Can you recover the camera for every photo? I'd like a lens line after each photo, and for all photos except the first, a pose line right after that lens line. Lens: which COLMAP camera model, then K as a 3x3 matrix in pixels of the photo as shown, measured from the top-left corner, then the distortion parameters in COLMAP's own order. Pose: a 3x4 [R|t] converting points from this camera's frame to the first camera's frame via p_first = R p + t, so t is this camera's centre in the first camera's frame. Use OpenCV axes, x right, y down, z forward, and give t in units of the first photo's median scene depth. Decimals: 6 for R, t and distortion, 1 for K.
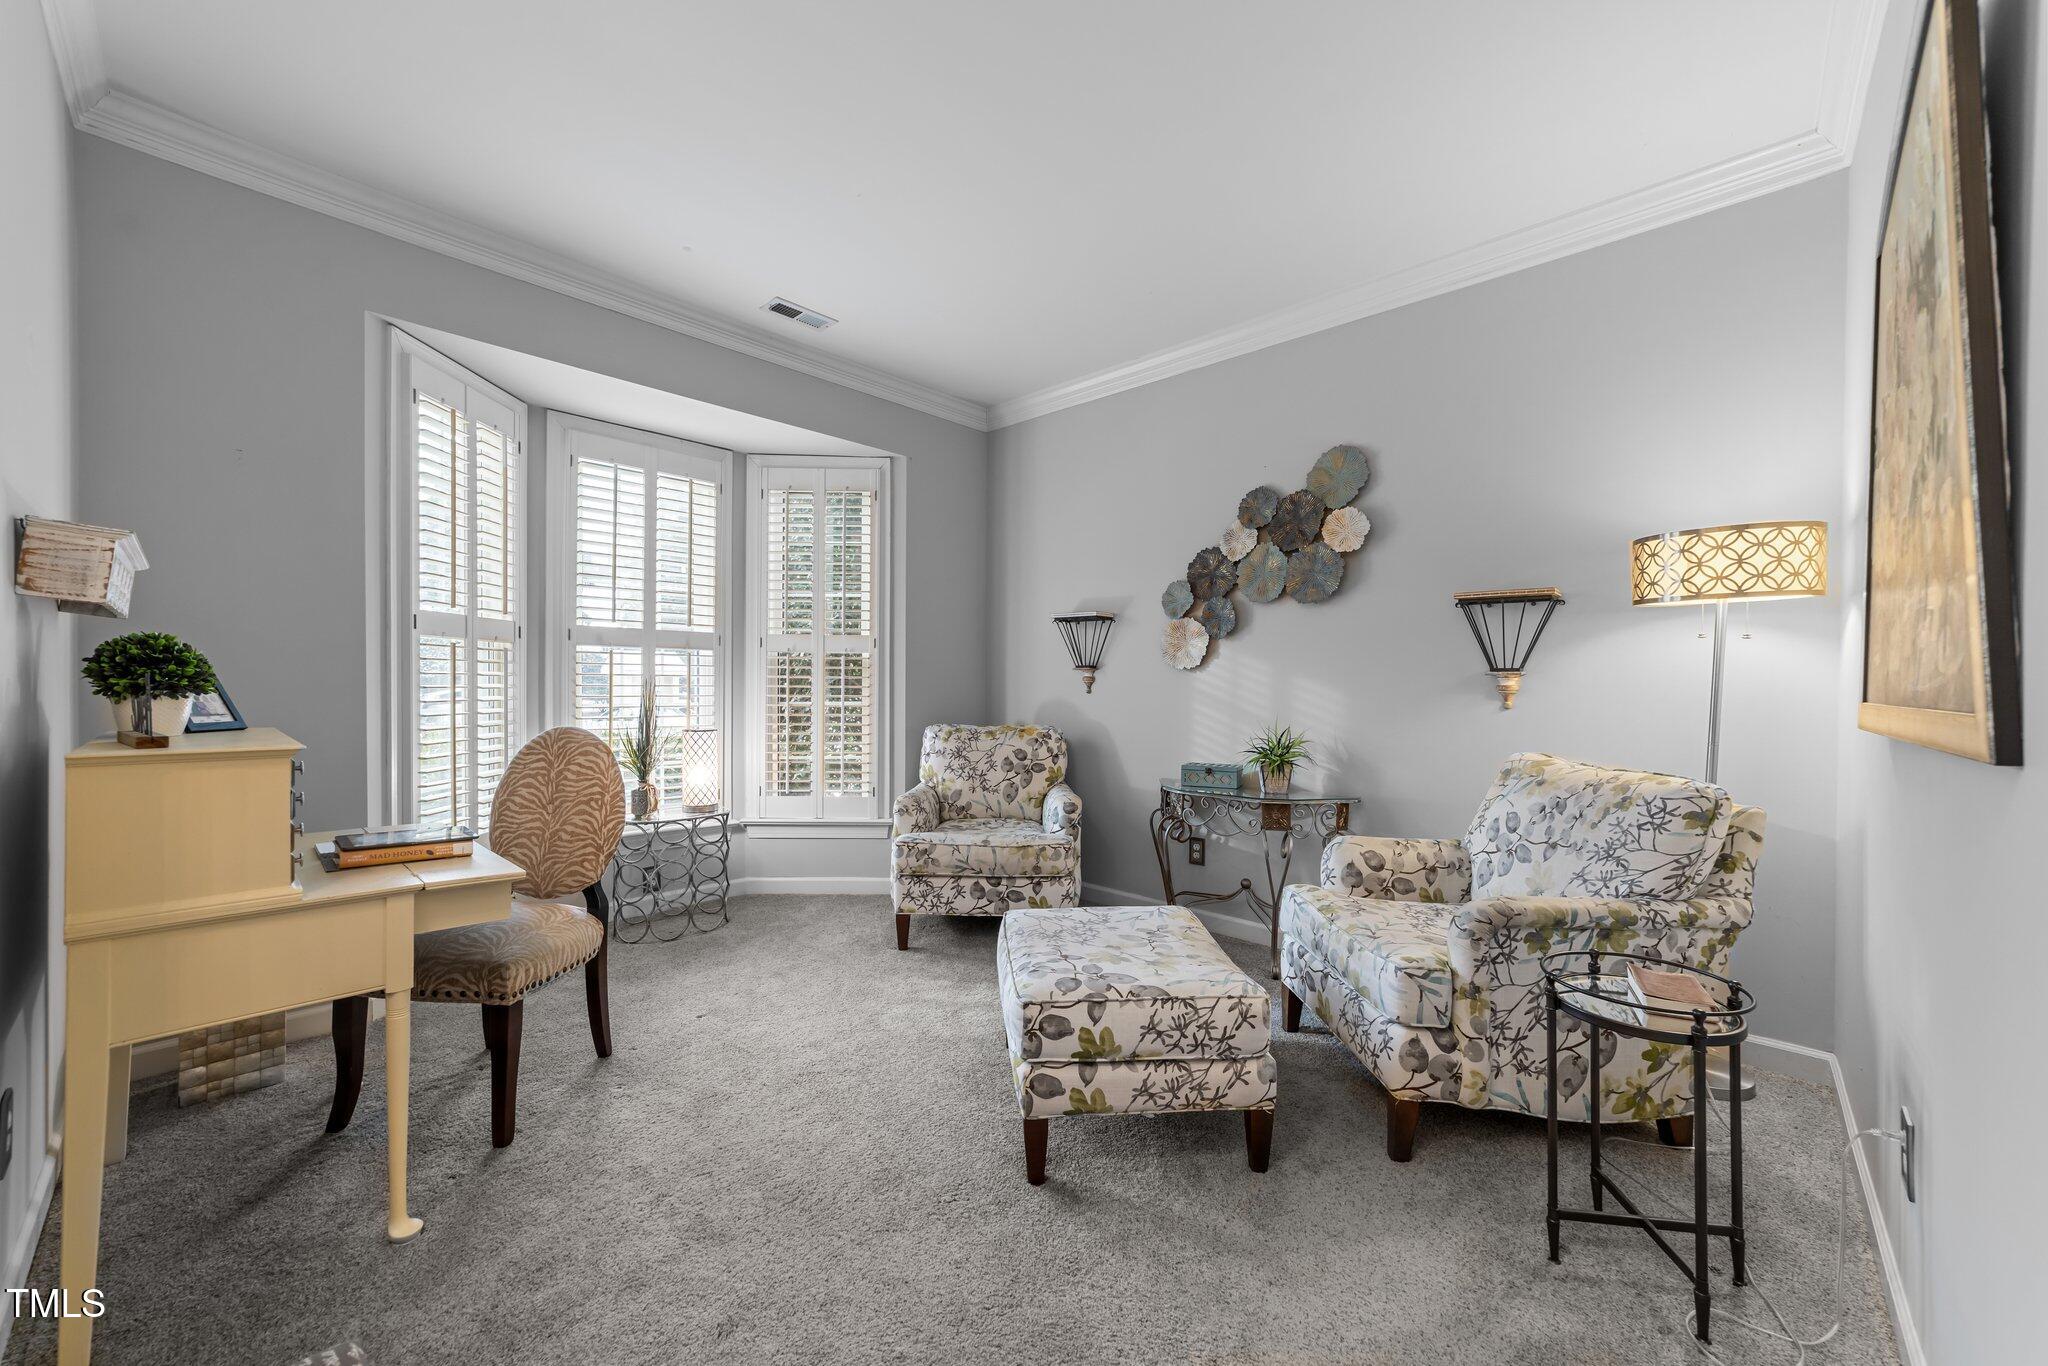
lens RADIAL K [[786.8, 0, 1026.6], [0, 786.8, 680.8], [0, 0, 1]] dist [-0.017107, 0.007695]
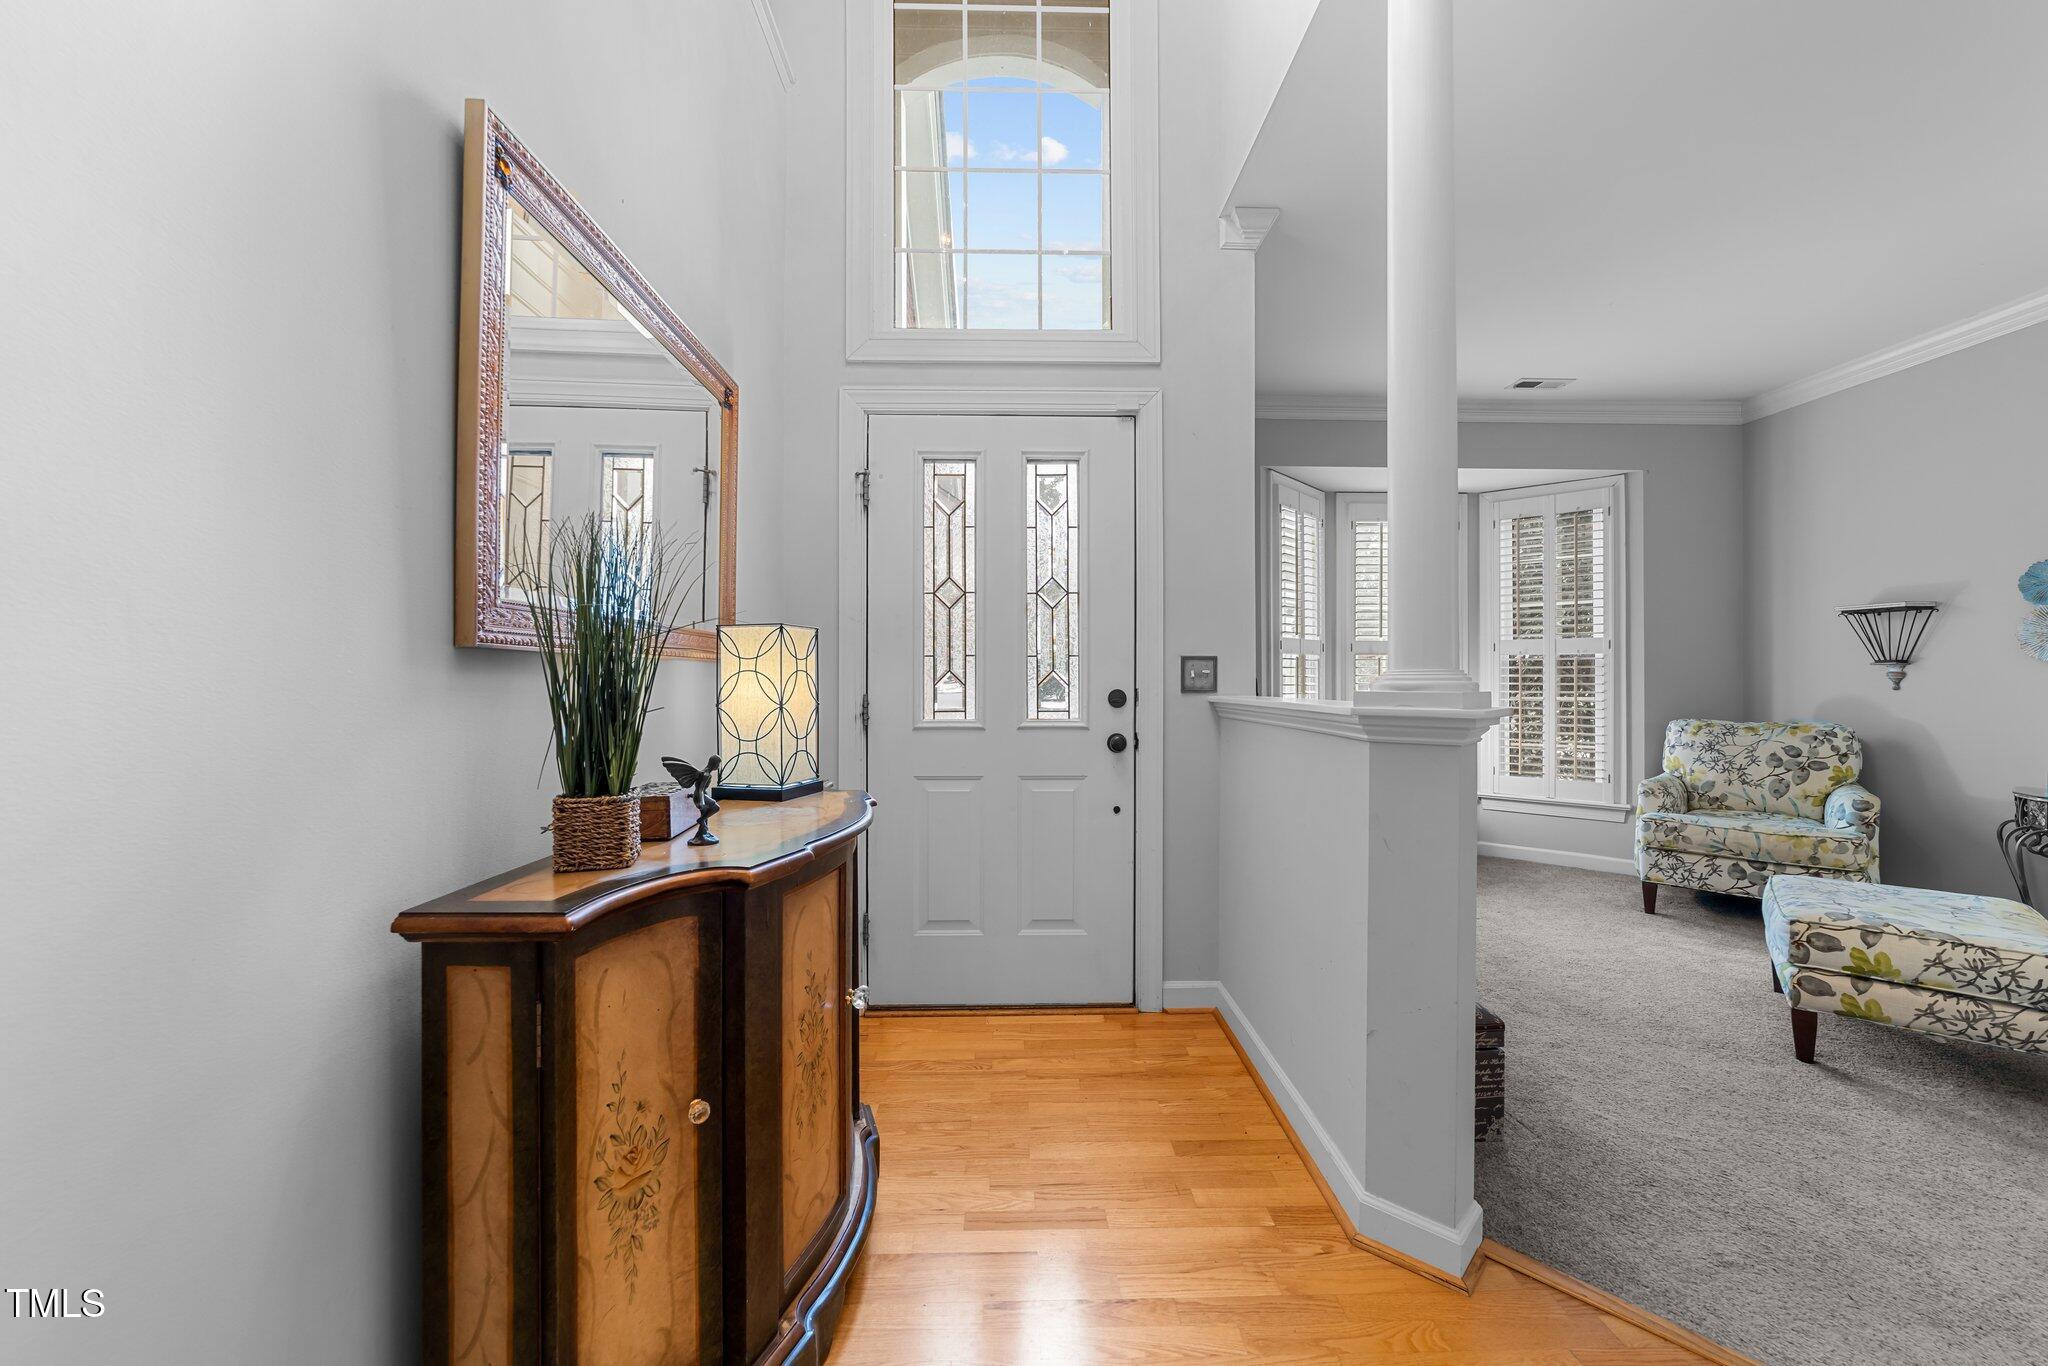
lens RADIAL K [[786.8, 0, 1026.6], [0, 786.8, 680.8], [0, 0, 1]] dist [-0.017107, 0.007695]
pose [[0.703077, -0.006646, -0.711083, 0.014573], [0.008414, 0.999964, -0.001026, -0.003065], [0.711064, -0.005261, 0.703108, -0.439114]]
